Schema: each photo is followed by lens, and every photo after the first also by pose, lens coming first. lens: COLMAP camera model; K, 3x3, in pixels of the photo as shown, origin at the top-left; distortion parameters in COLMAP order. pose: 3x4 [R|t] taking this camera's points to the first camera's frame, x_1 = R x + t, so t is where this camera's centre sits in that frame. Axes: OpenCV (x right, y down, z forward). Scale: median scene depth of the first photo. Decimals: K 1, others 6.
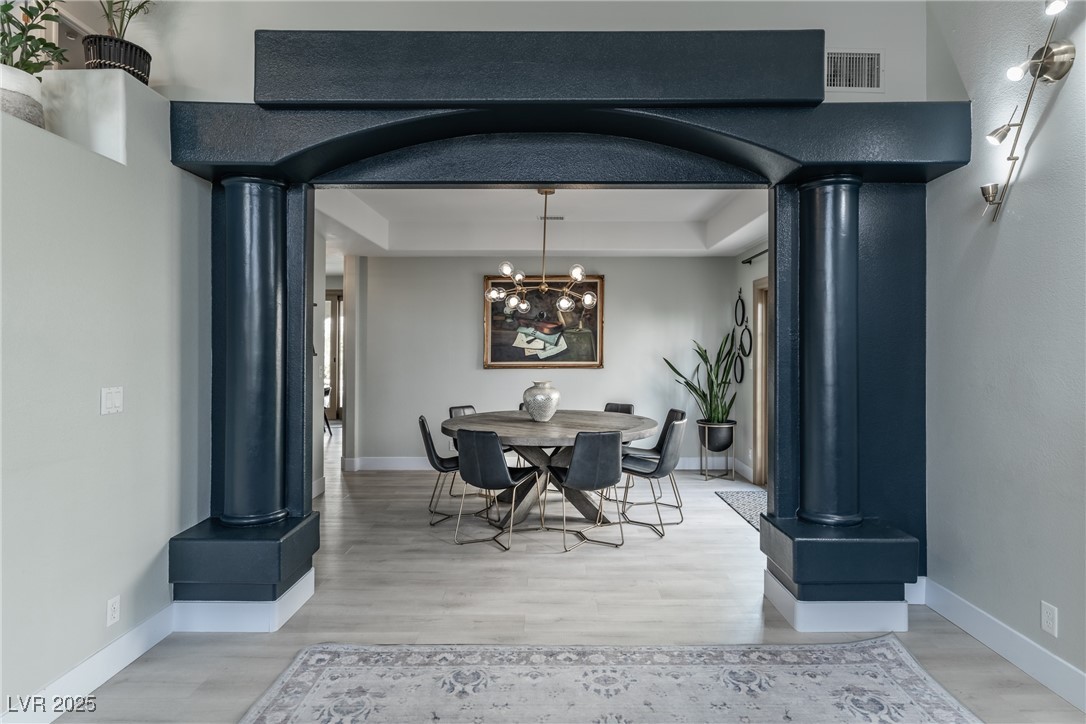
lens RADIAL K [[583.5, 0, 545.5], [0, 583.5, 345.3], [0, 0, 1]] dist [-0.001377, -0.000840]
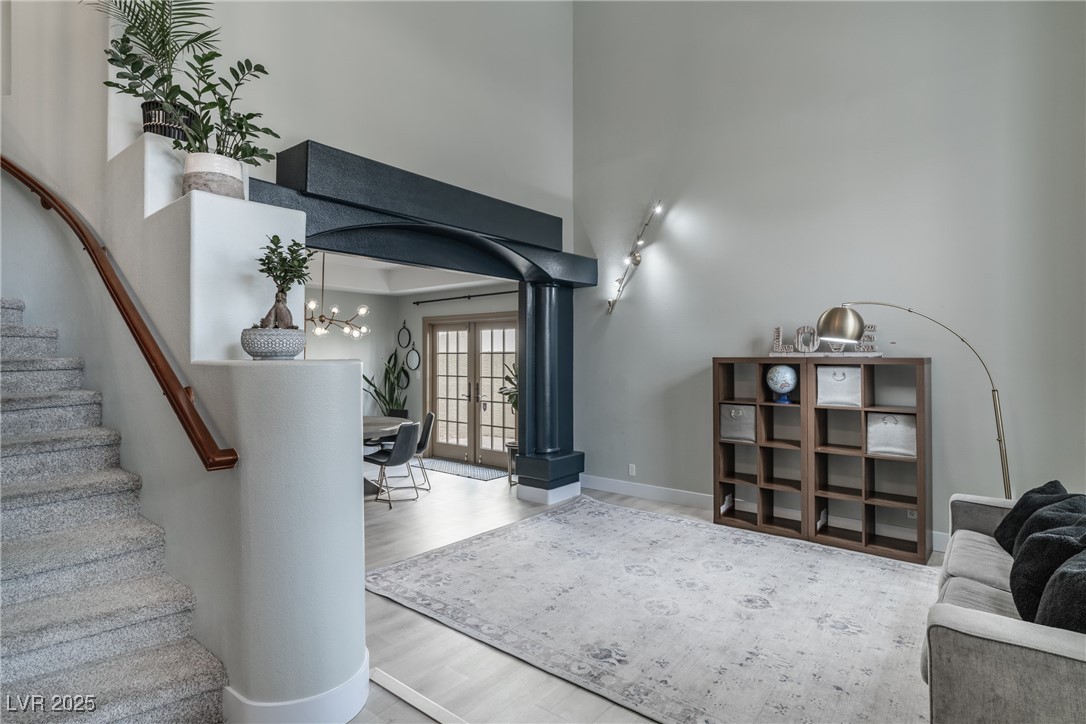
lens RADIAL K [[560.5, 0, 547.3], [0, 560.5, 349.5], [0, 0, 1]] dist [-0.002326, 0.001100]
pose [[0.629689, 0.008510, 0.776801, -0.479107], [-0.002243, 0.999956, -0.009136, -0.016843], [-0.776844, 0.004010, 0.629680, -0.104452]]
